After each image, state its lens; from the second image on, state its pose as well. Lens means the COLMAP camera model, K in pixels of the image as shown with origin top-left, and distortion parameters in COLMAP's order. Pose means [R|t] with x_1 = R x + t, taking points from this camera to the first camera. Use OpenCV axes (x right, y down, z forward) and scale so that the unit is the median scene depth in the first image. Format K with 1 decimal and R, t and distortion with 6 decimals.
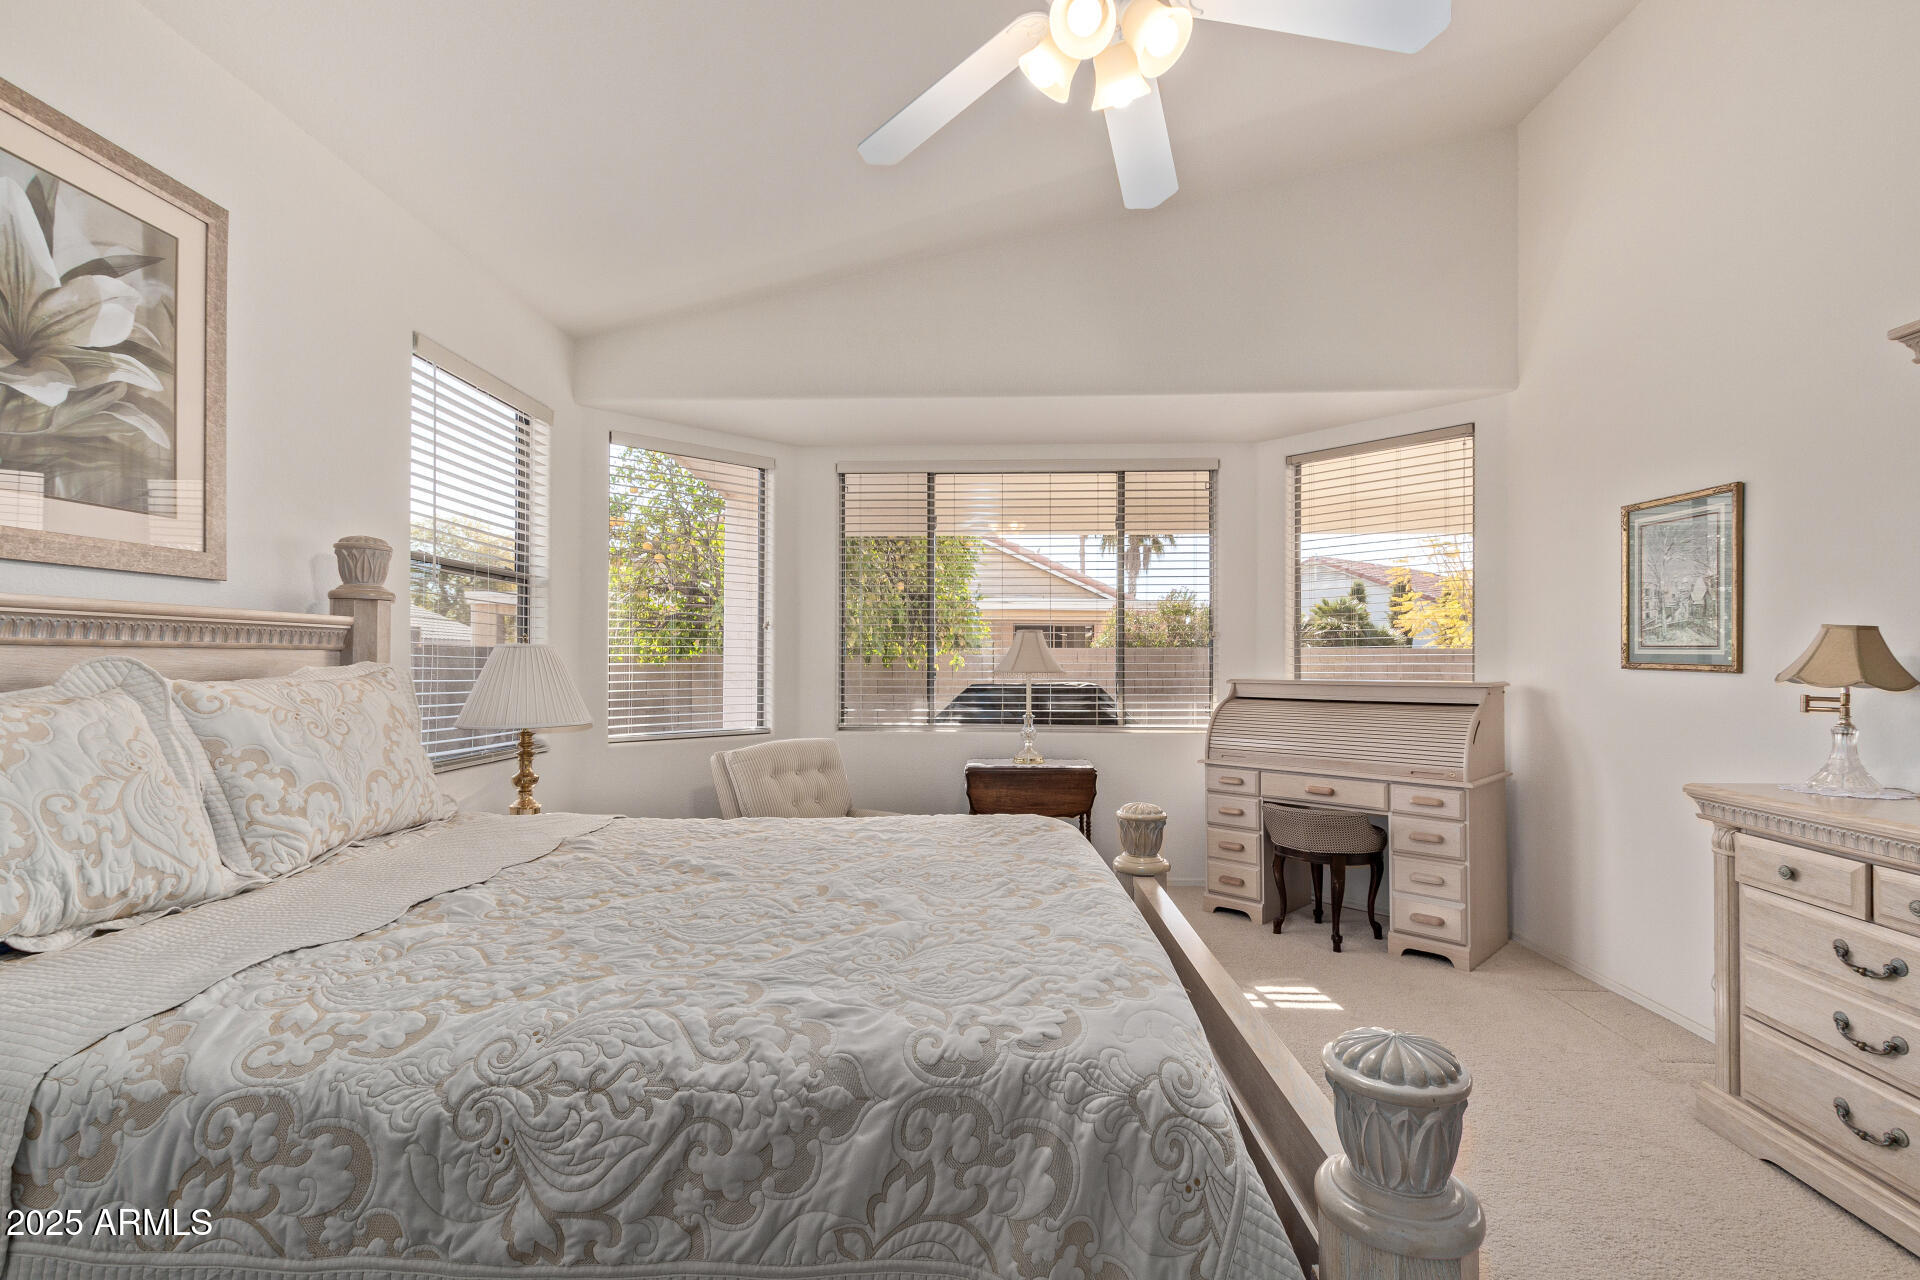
lens RADIAL K [[876.1, 0, 960.4], [0, 876.1, 651.2], [0, 0, 1]] dist [0.004326, 0.000171]
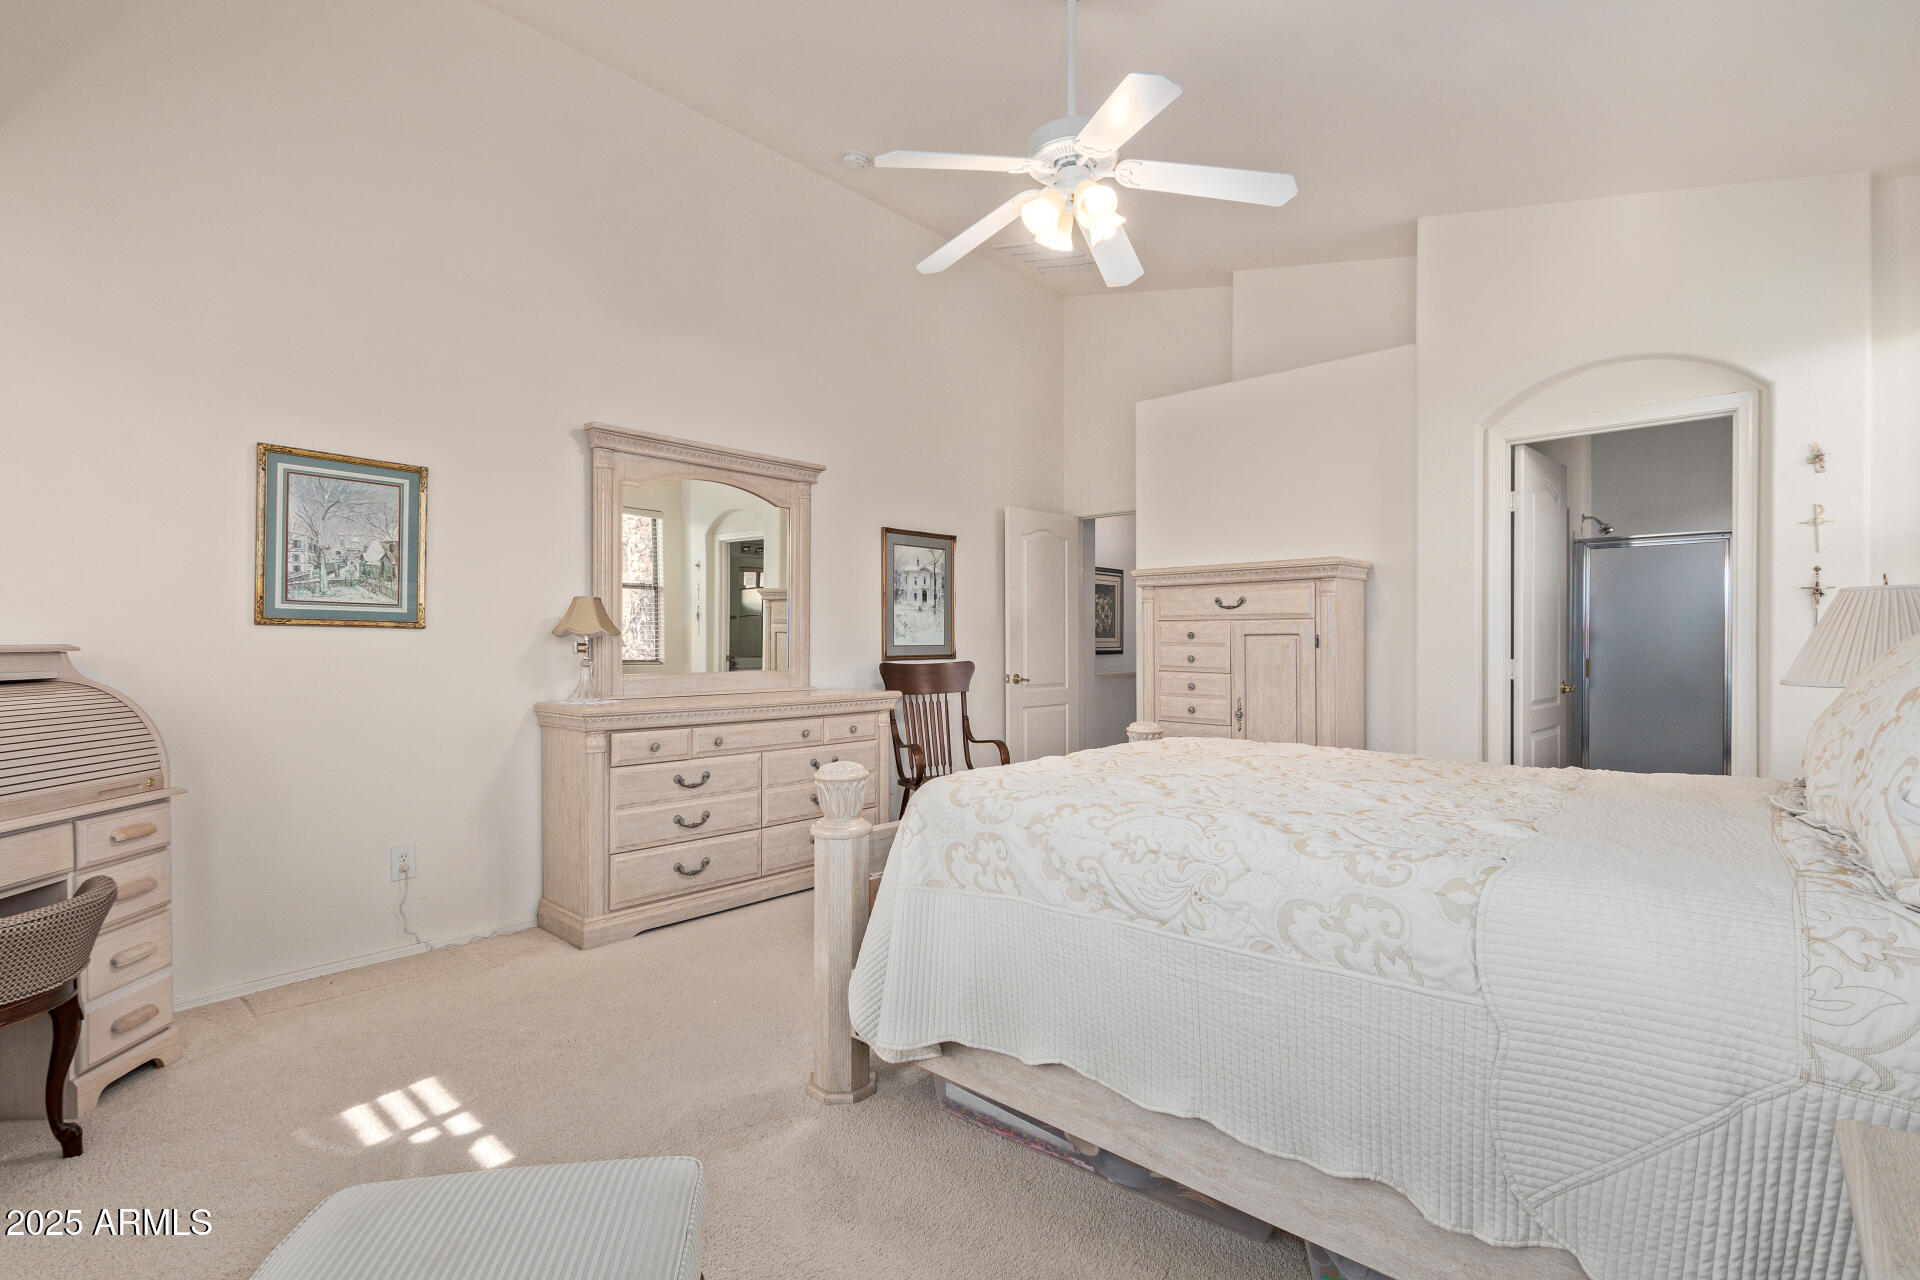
lens RADIAL K [[876.1, 0, 962.2], [0, 876.1, 636.3], [0, 0, 1]] dist [0.004326, 0.000171]
pose [[-0.754764, -0.000178, 0.655996, -0.402408], [-0.007688, 0.999934, -0.008574, 0.036734], [-0.655951, -0.011514, -0.754716, 1.297991]]
